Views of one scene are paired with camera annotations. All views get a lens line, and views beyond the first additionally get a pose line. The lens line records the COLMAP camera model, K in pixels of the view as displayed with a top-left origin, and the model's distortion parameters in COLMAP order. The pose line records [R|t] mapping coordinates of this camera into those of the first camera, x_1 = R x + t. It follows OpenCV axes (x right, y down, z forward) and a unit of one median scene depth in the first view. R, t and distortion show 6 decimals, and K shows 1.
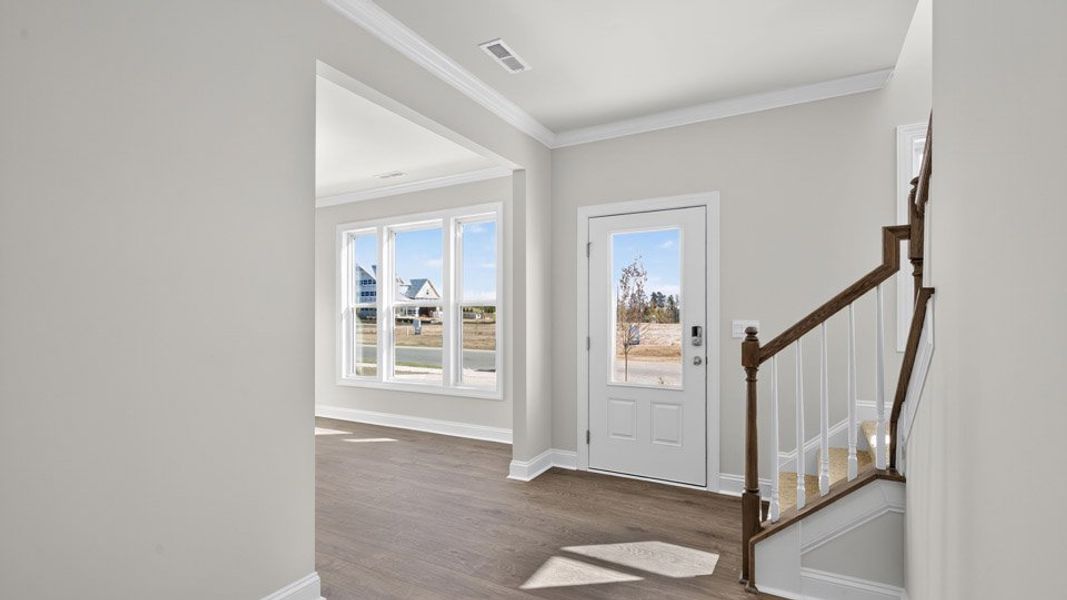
lens RADIAL K [[488.0, 0, 534.5], [0, 488.0, 313.7], [0, 0, 1]] dist [0.000154, 0.000067]
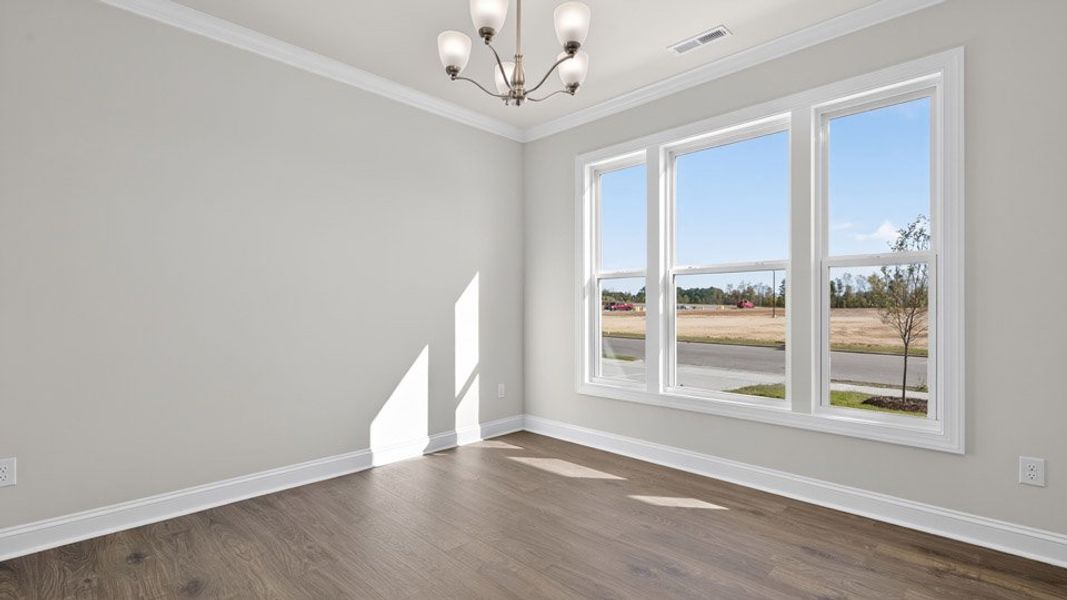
lens RADIAL K [[487.6, 0, 531.4], [0, 487.6, 303.7], [0, 0, 1]] dist [0.001078, 0.000320]
pose [[0.960796, 0.000324, -0.277256, -0.293786], [0.000834, 0.999991, 0.004057, 0.020735], [0.277255, -0.004129, 0.960787, 0.352472]]
